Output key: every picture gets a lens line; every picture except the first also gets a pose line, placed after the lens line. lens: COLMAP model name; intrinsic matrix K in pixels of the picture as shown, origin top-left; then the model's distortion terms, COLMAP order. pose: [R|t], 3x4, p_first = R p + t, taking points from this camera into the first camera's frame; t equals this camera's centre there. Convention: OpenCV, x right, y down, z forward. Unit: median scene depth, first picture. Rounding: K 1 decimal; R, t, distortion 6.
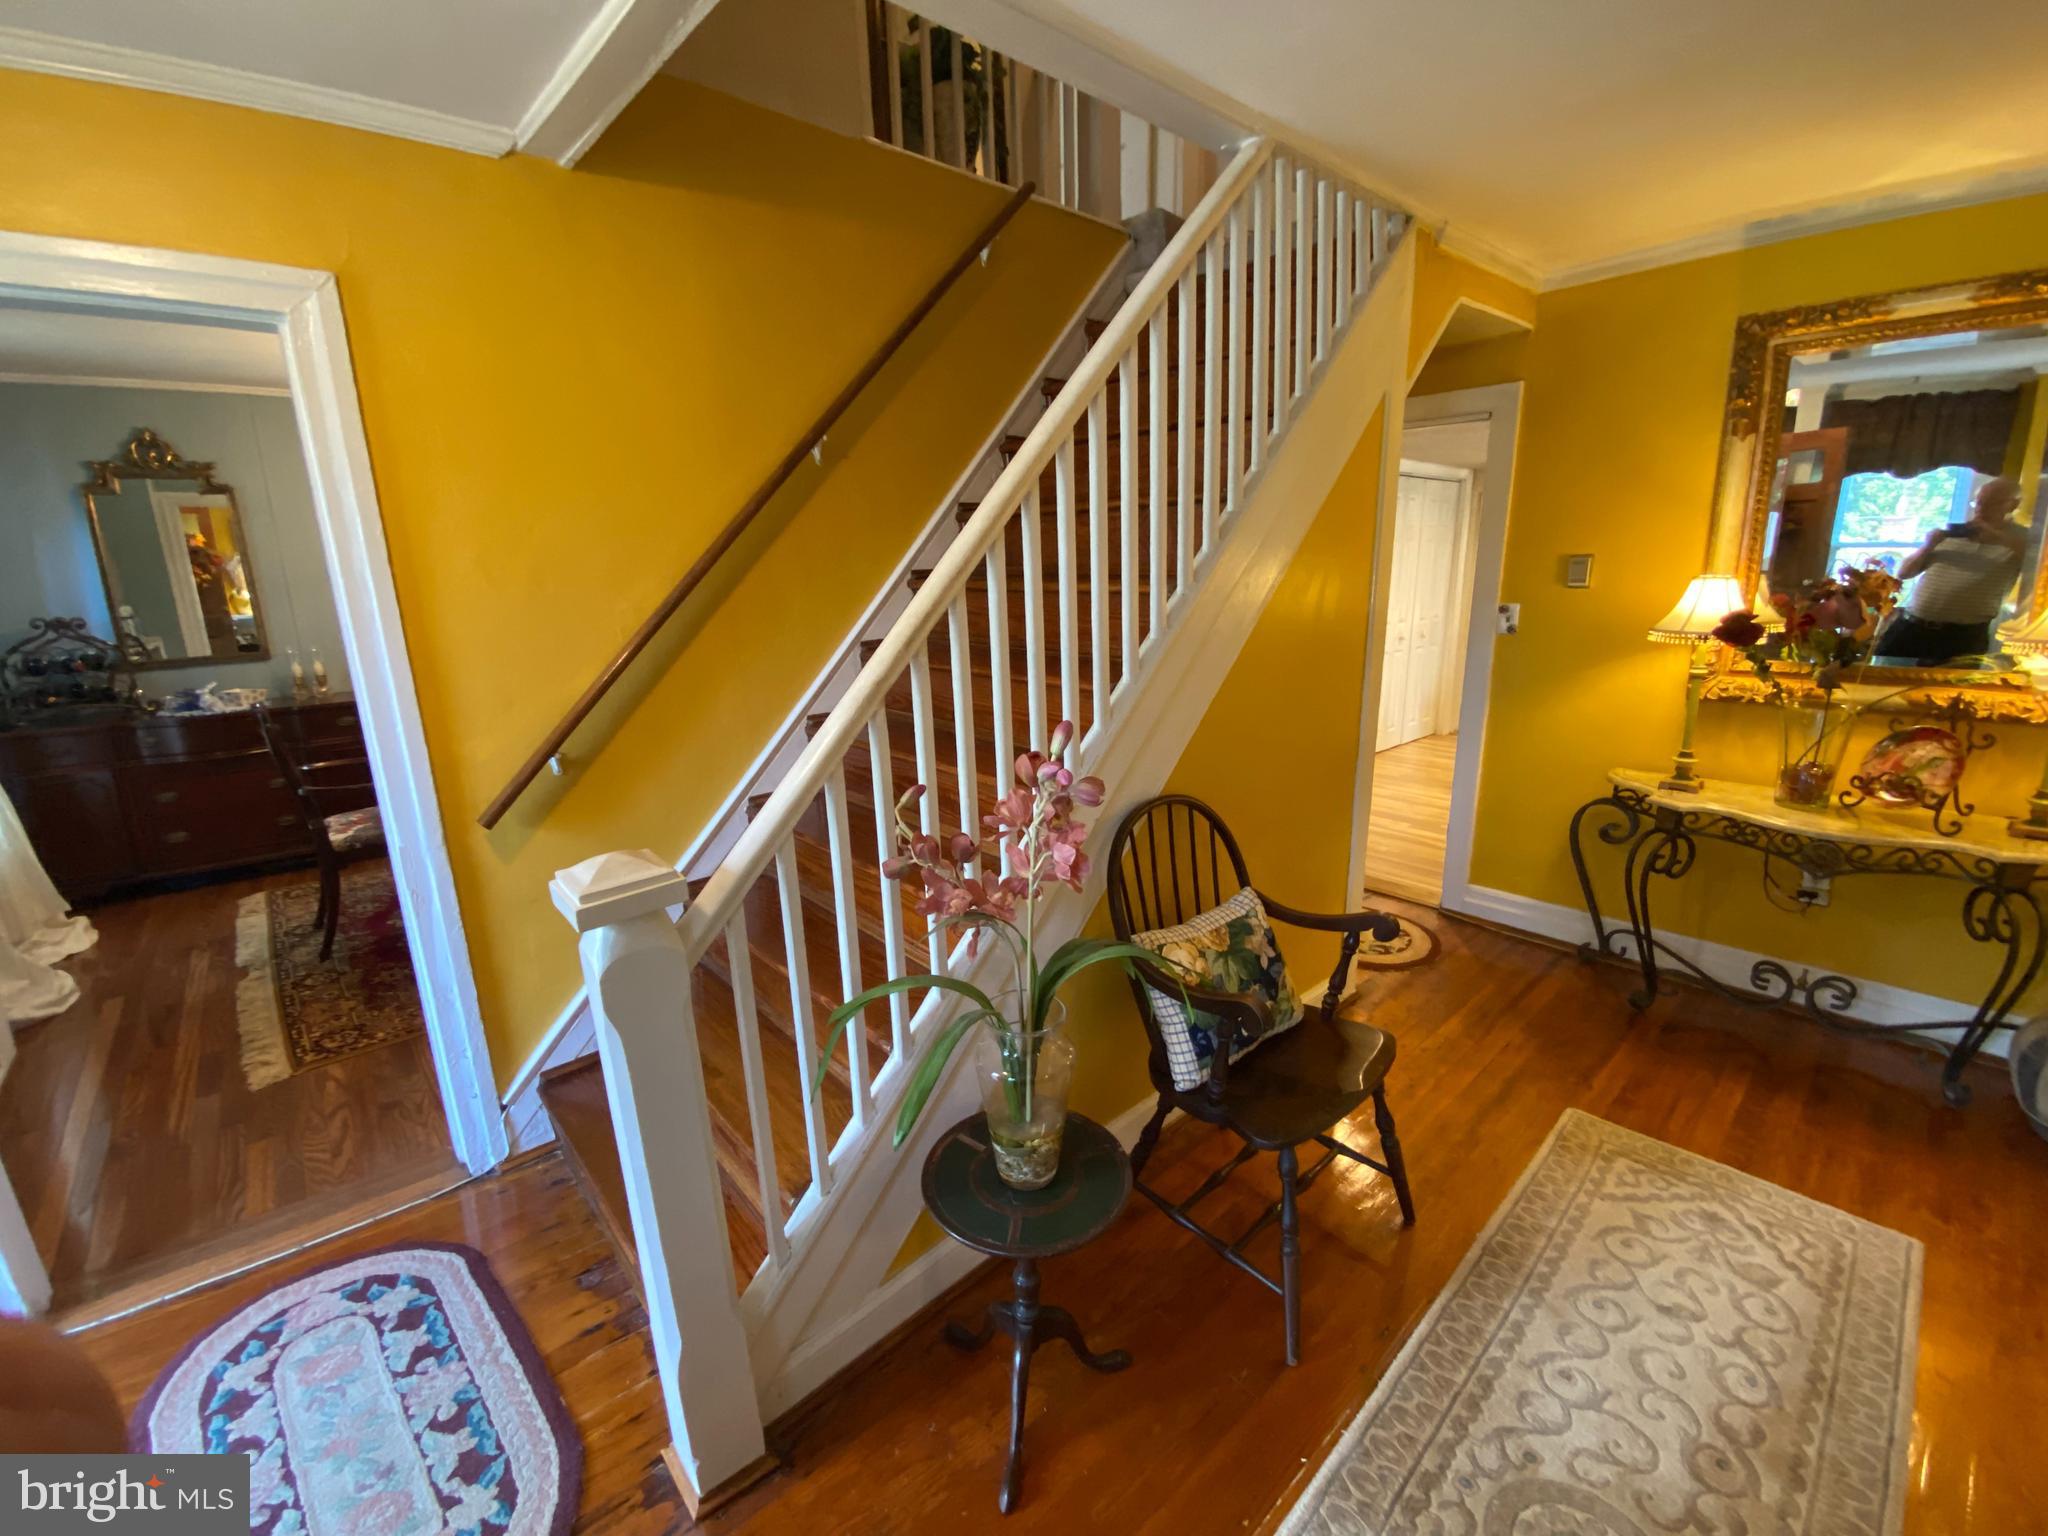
lens RADIAL K [[858.7, 0, 1020.6], [0, 858.7, 757.6], [0, 0, 1]] dist [0.001770, -0.011129]
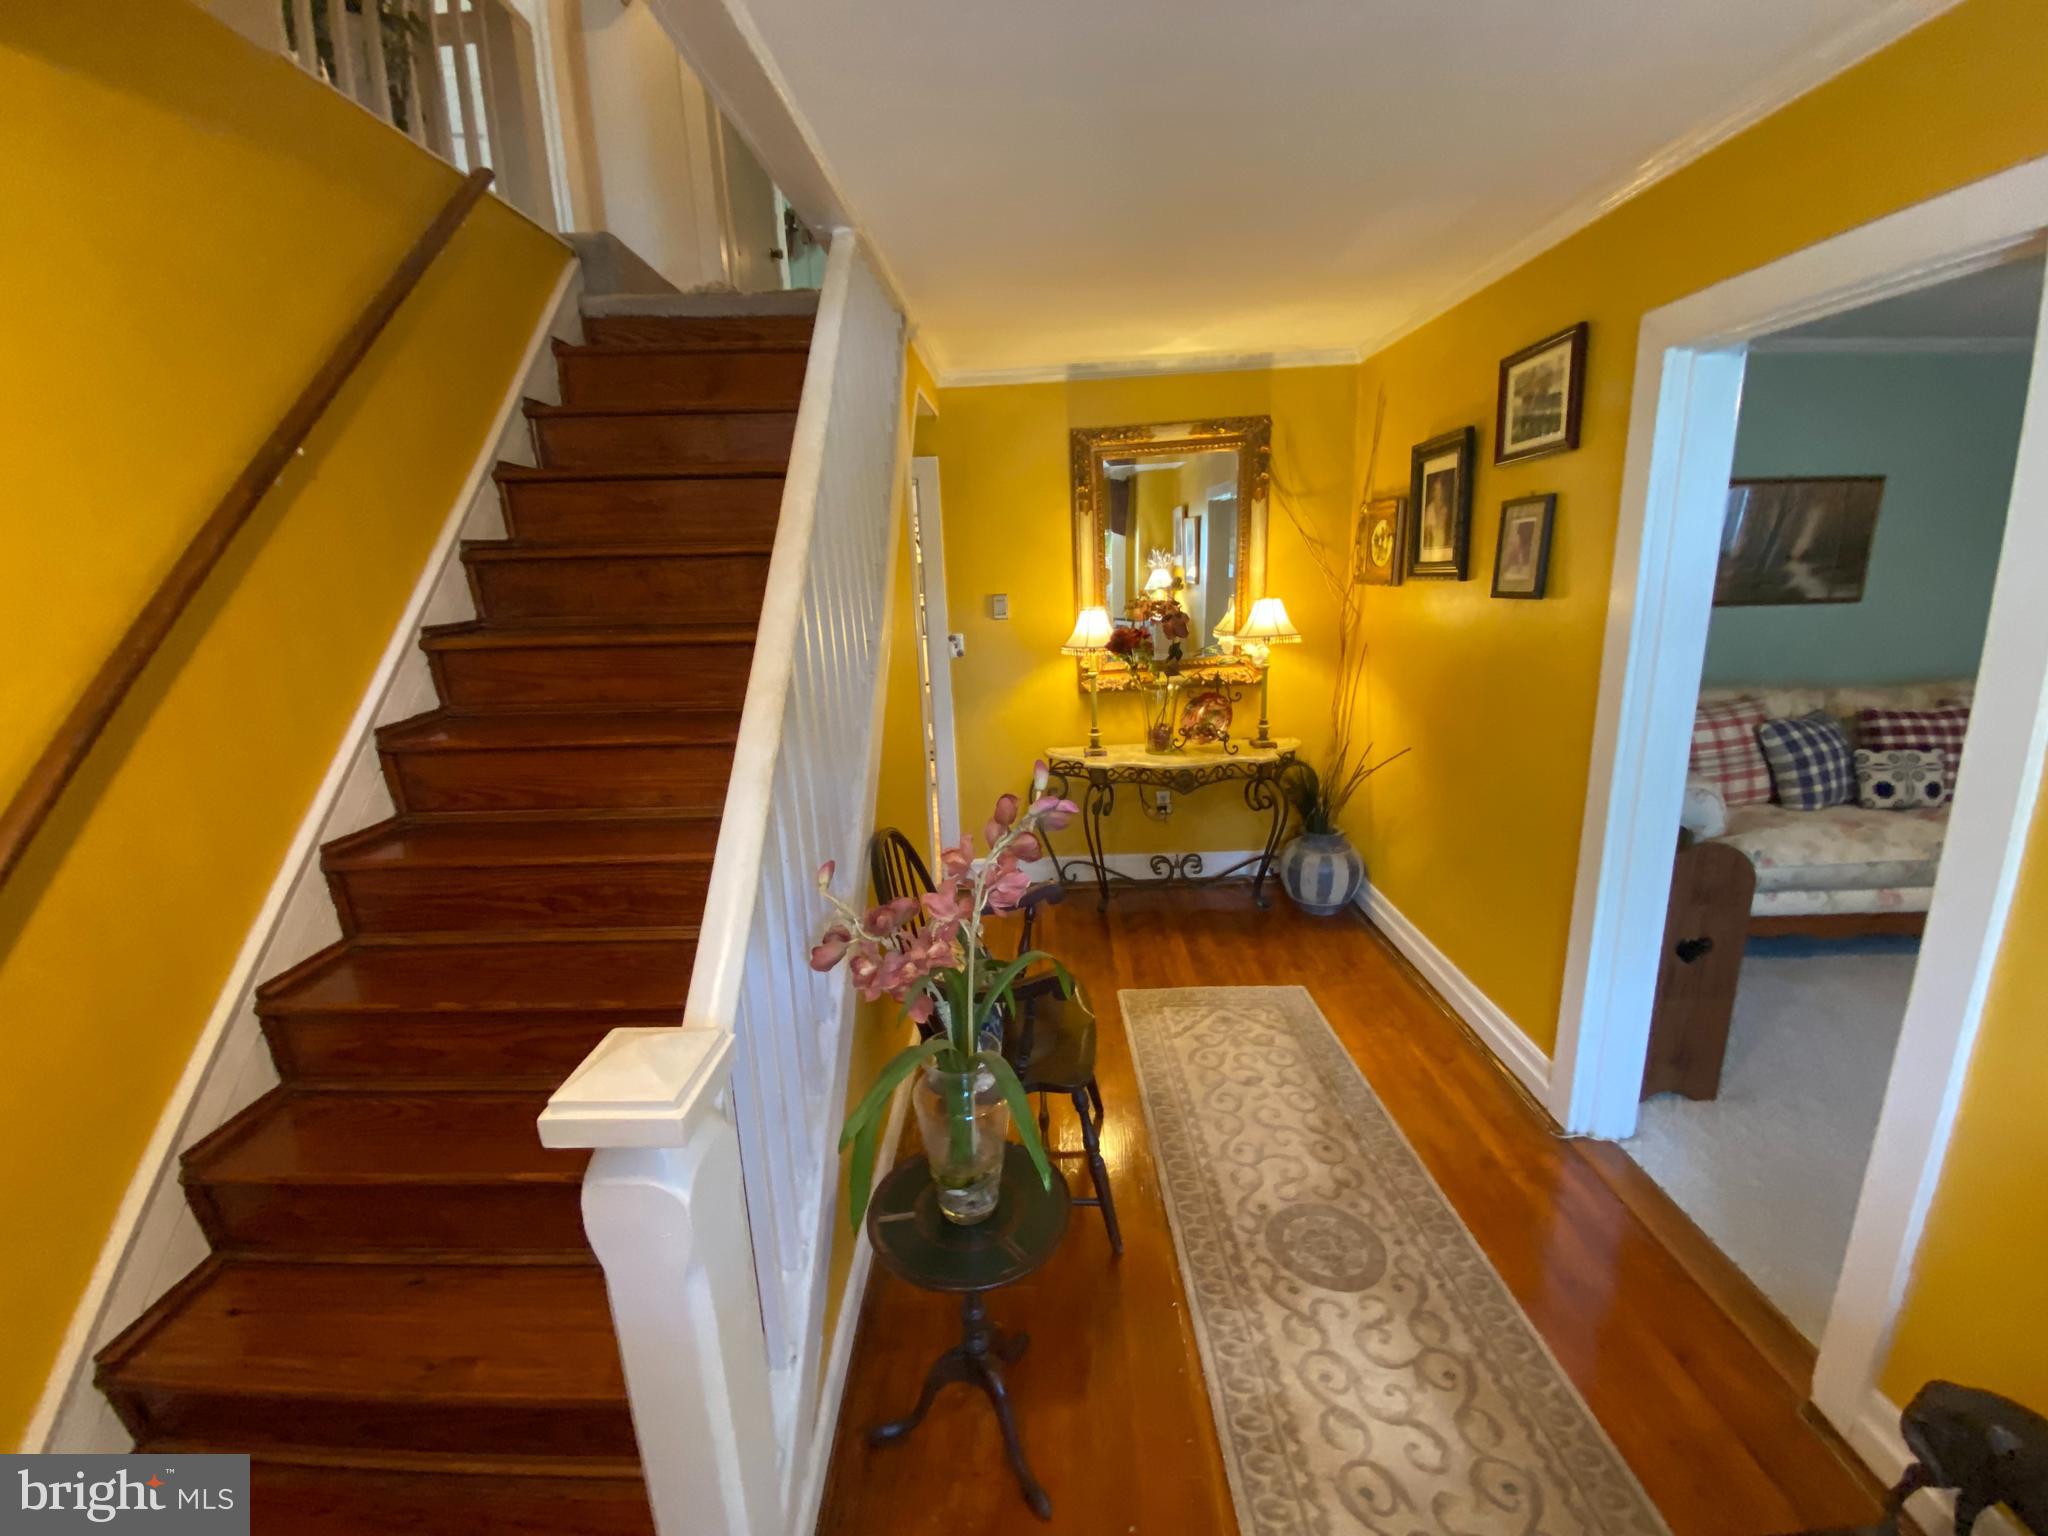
lens RADIAL K [[830.6, 0, 1023.2], [0, 830.6, 767.4], [0, 0, 1]] dist [0.022361, -0.020835]
pose [[0.687078, -0.171942, 0.705946, -0.340387], [0.186660, 0.980758, 0.057205, -0.050781], [-0.702198, 0.092468, 0.705952, 0.116555]]
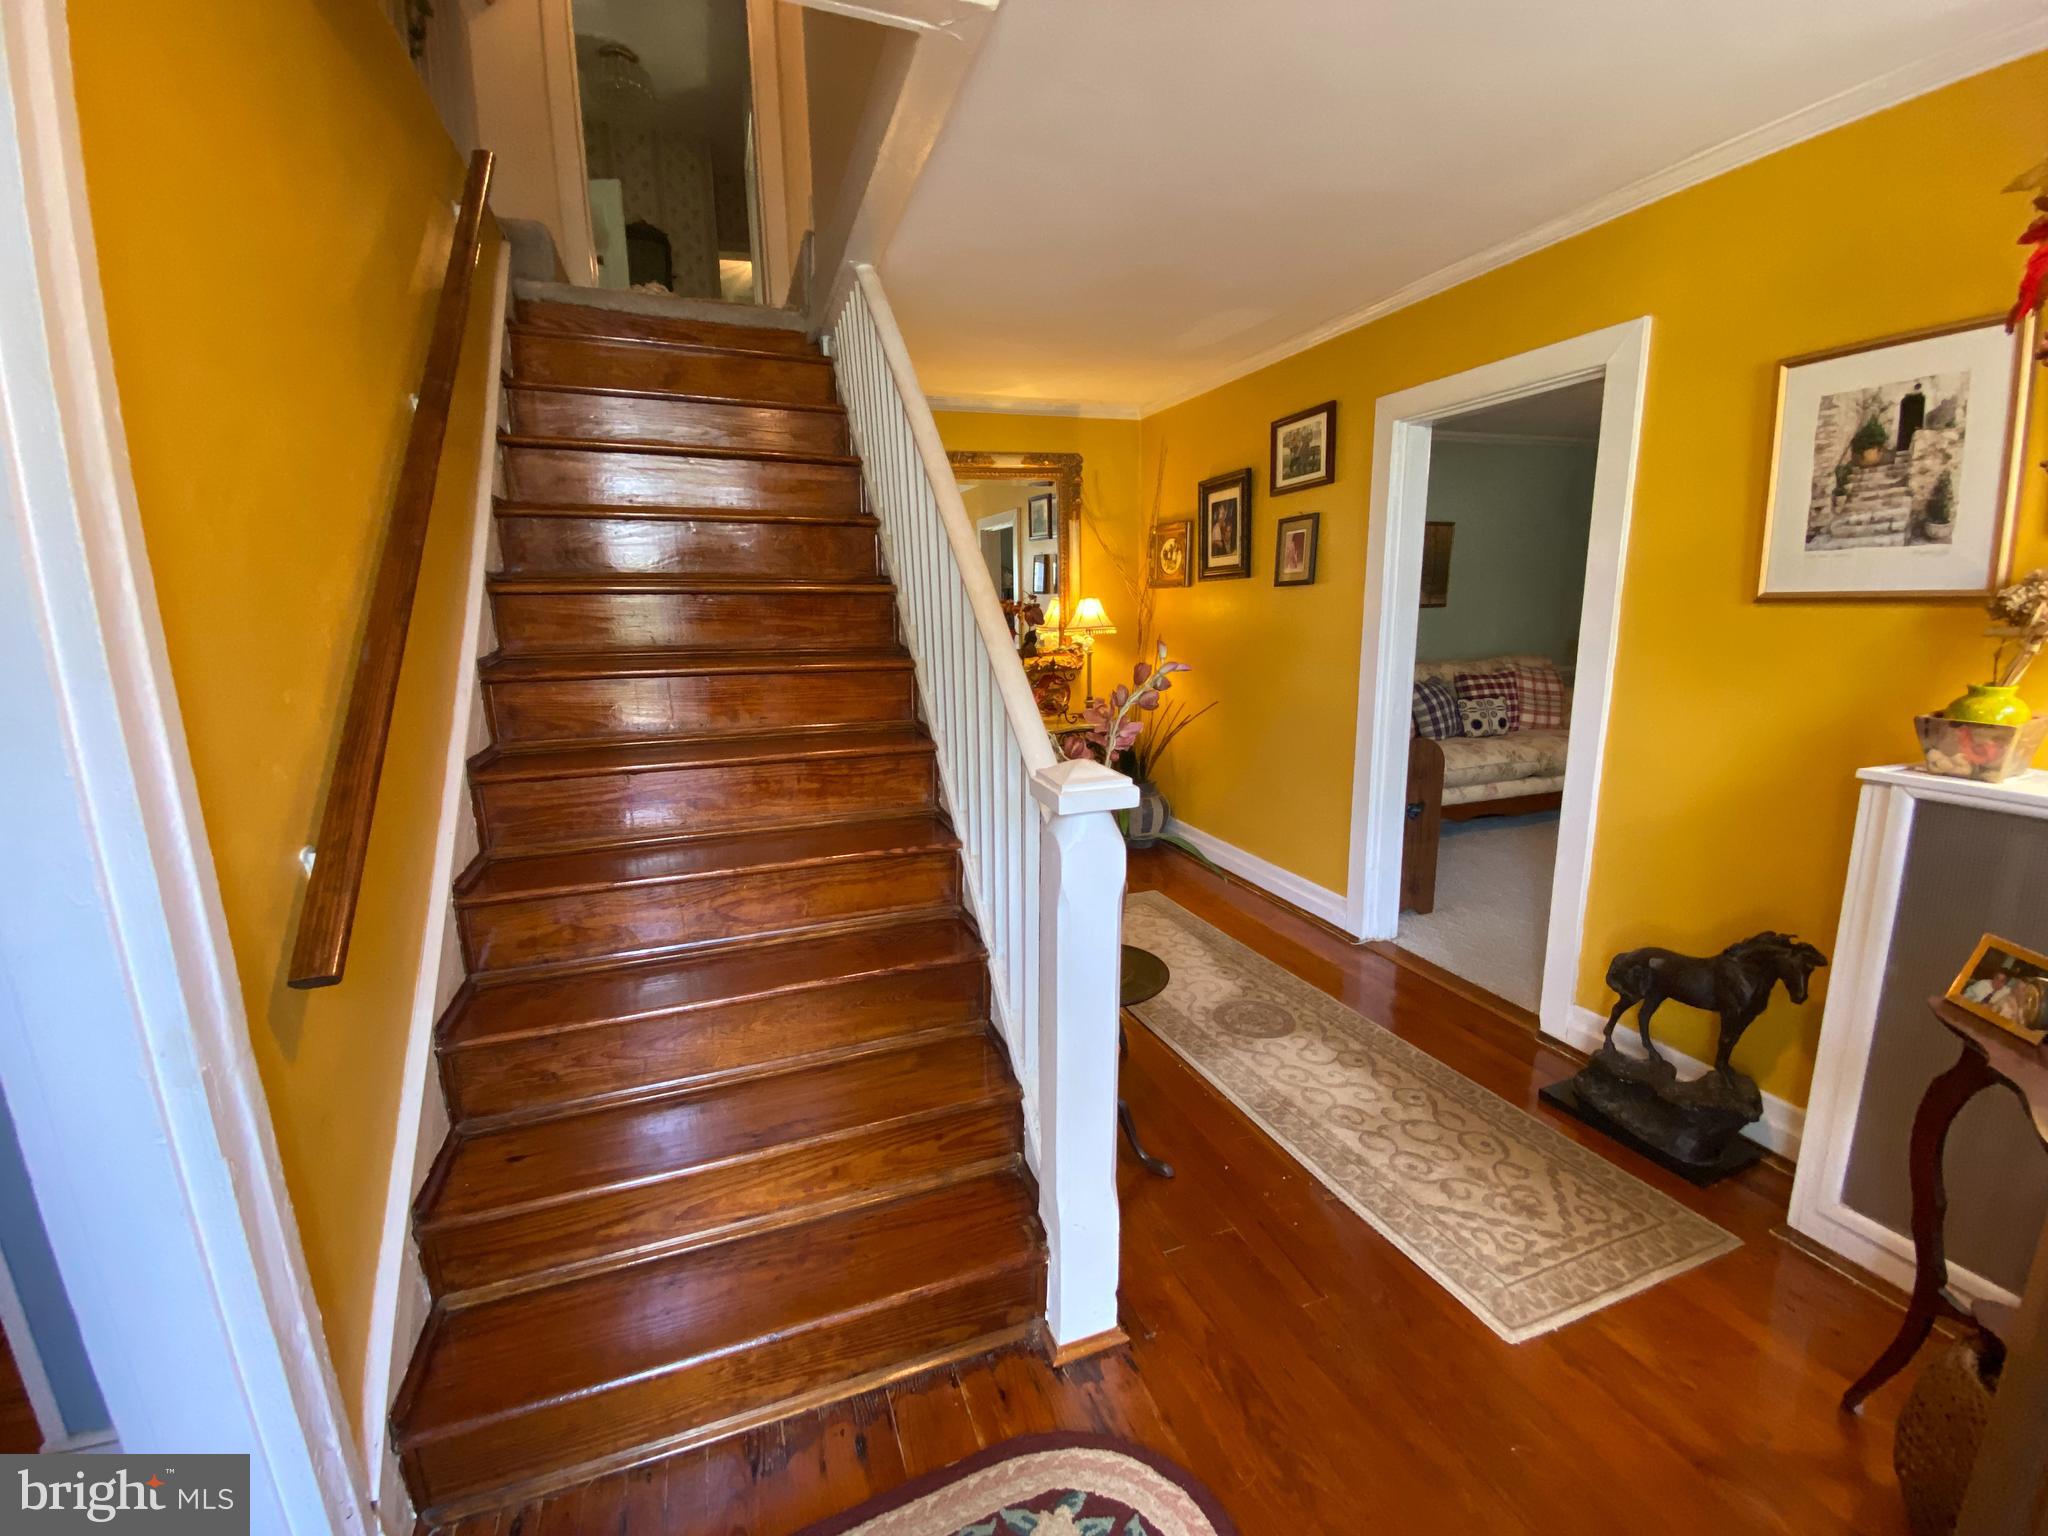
lens RADIAL K [[818.4, 0, 1023.5], [0, 818.4, 769.9], [0, 0, 1]] dist [0.026980, -0.019701]
pose [[0.378394, -0.172036, 0.909517, -0.734331], [0.225445, 0.970117, 0.089705, -0.003937], [-0.897771, 0.171102, 0.405871, 0.289666]]
